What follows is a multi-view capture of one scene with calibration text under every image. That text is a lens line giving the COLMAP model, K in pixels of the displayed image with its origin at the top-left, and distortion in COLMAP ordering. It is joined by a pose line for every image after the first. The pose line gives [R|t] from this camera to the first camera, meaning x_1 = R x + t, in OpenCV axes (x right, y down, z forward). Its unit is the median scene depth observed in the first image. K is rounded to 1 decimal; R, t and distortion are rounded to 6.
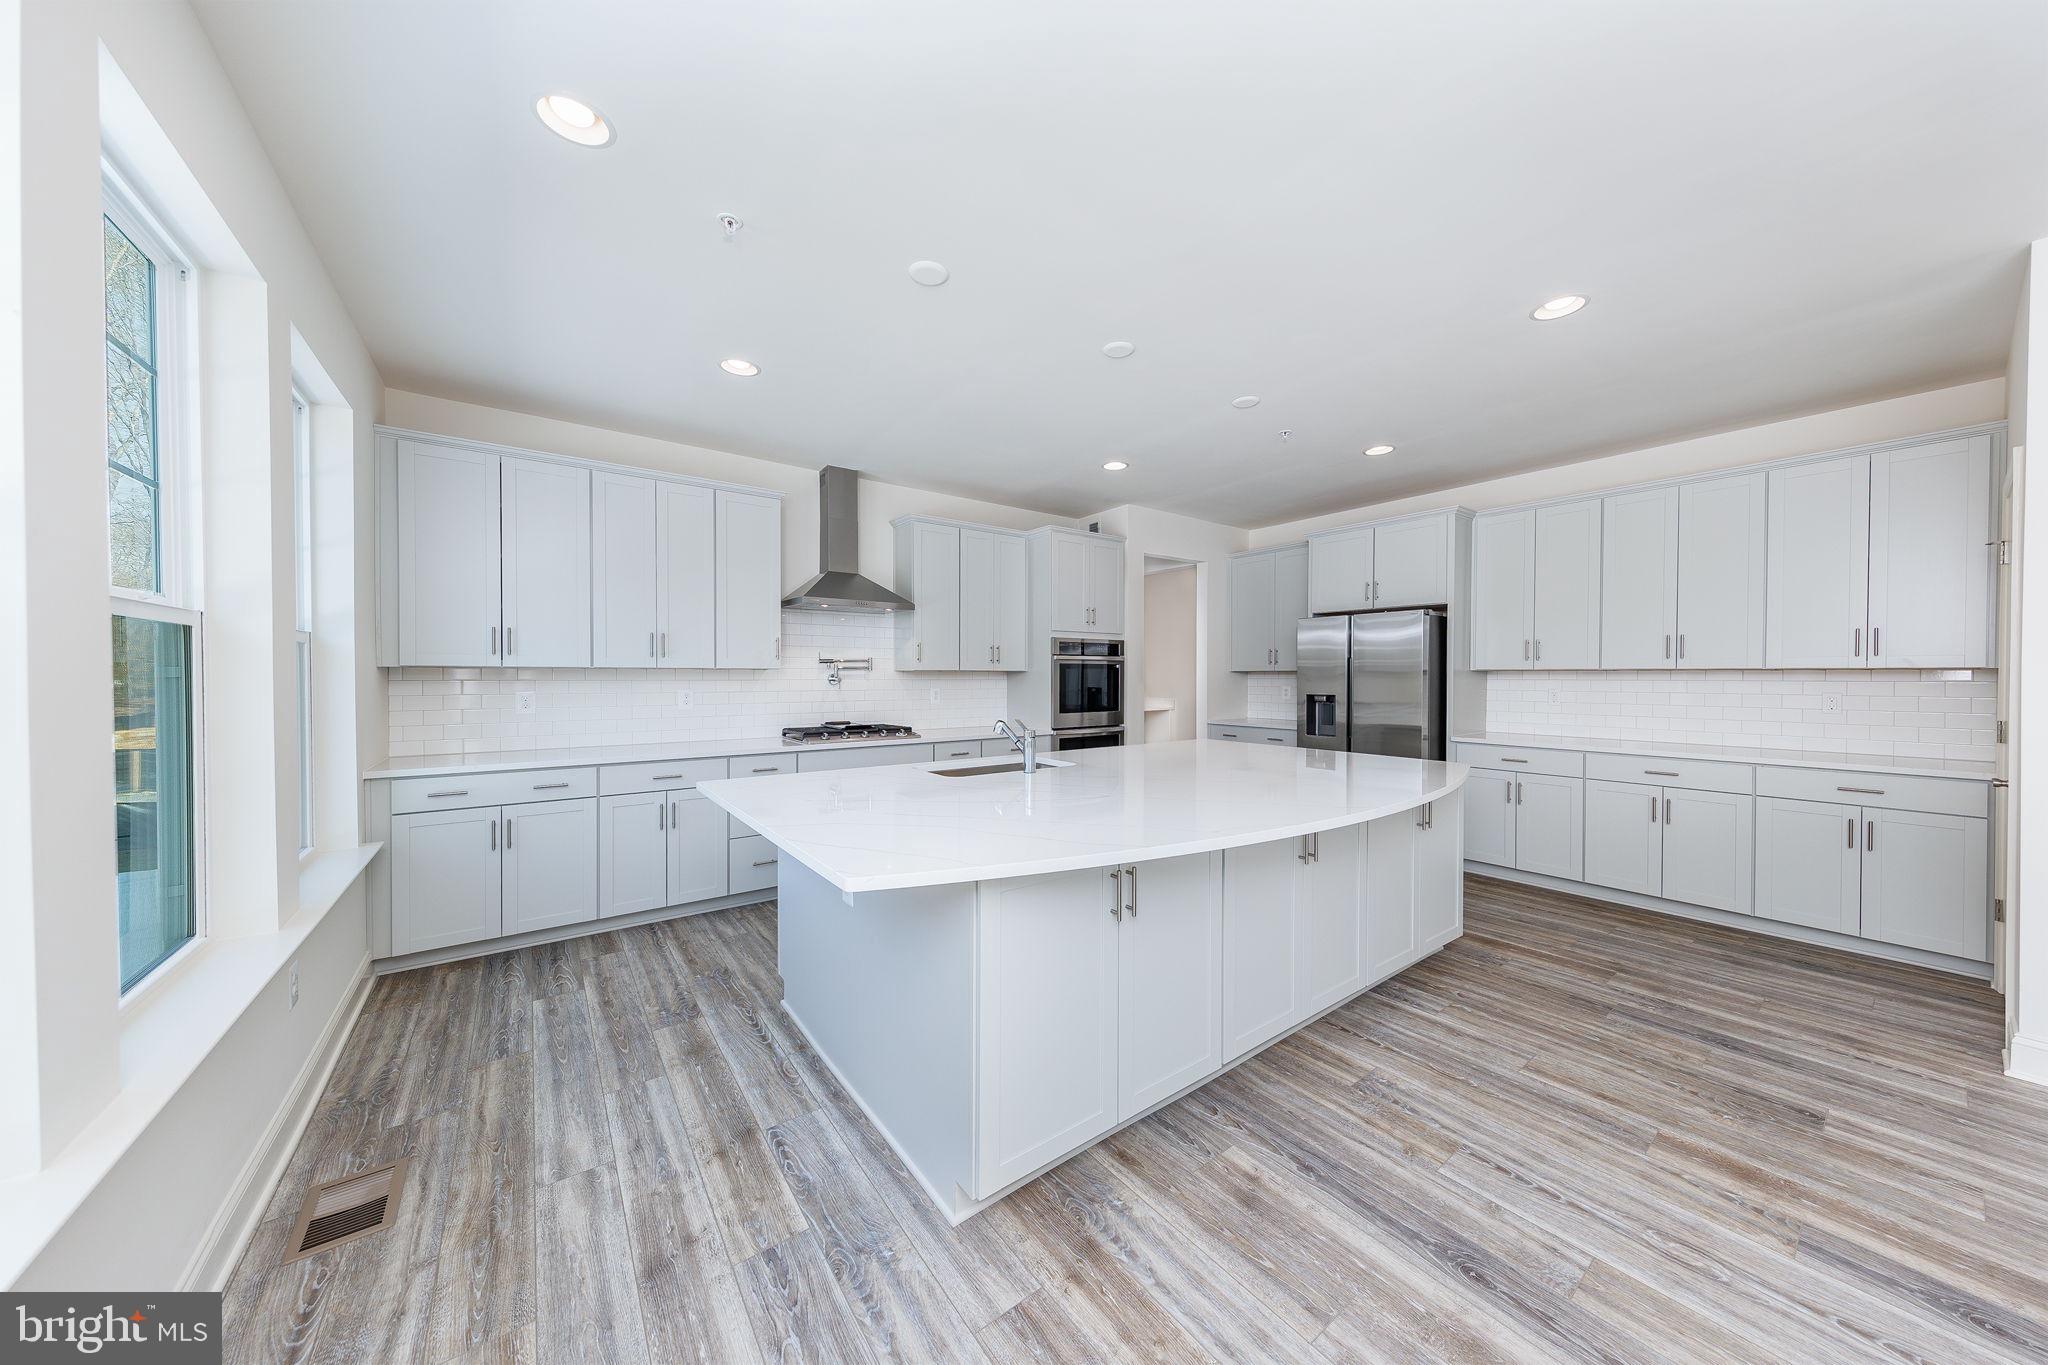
lens RADIAL K [[682.9, 0, 1057.6], [0, 682.9, 675.0], [0, 0, 1]] dist [0.001170, 0.000059]
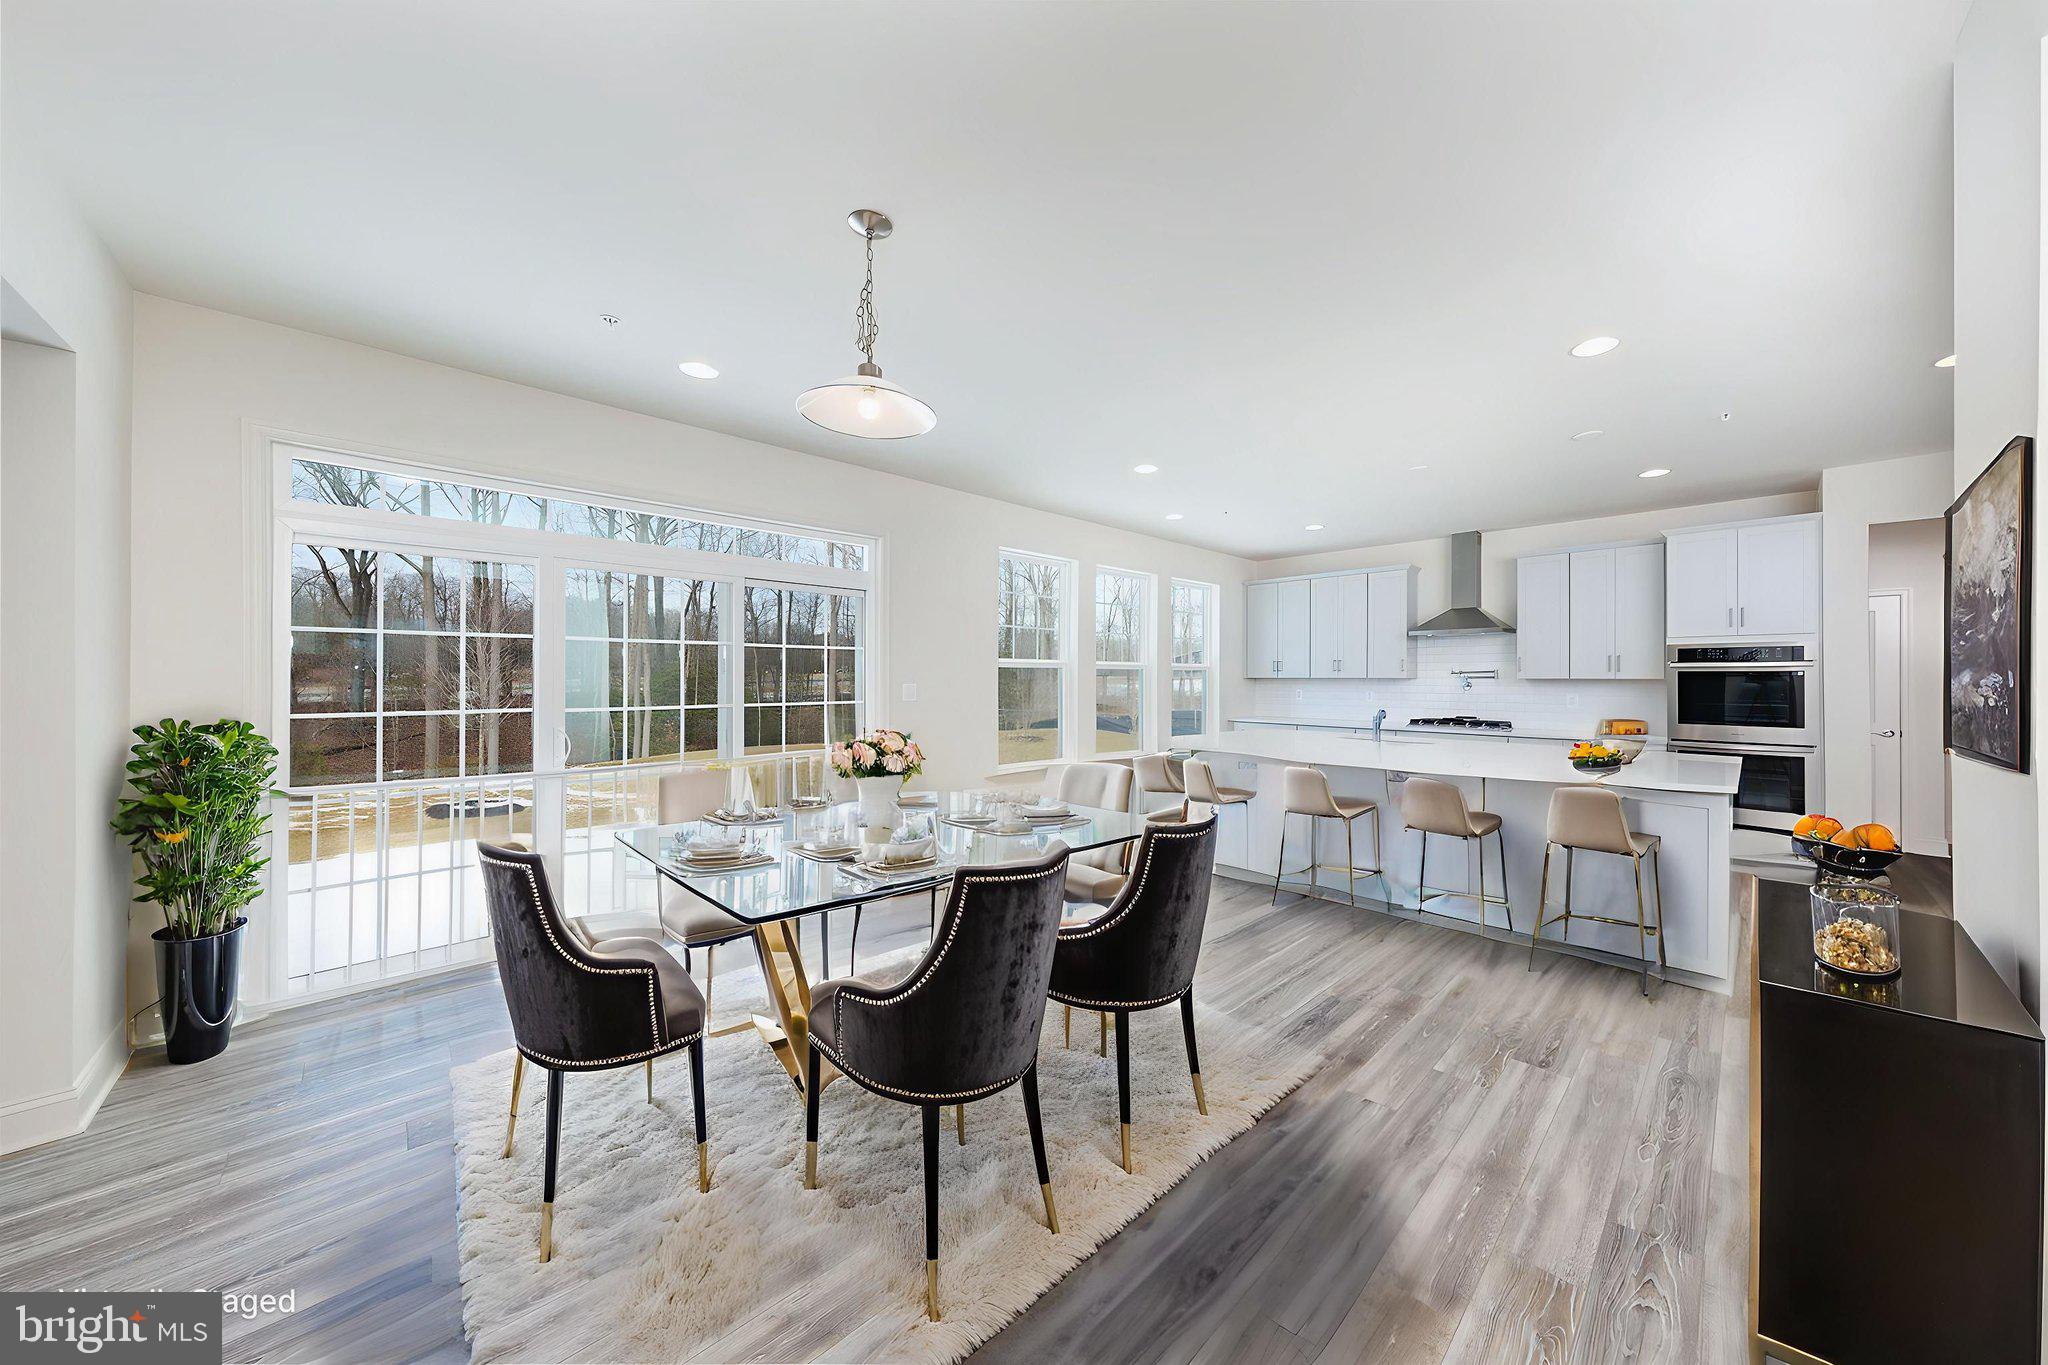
lens RADIAL K [[682.9, 0, 1057.6], [0, 682.9, 675.0], [0, 0, 1]] dist [0.001170, 0.000059]
pose [[0.128808, -0.001340, -0.991669, 0.947037], [-0.000830, 0.999999, -0.001459, -0.011500], [0.991669, 0.001011, 0.128806, 0.007714]]
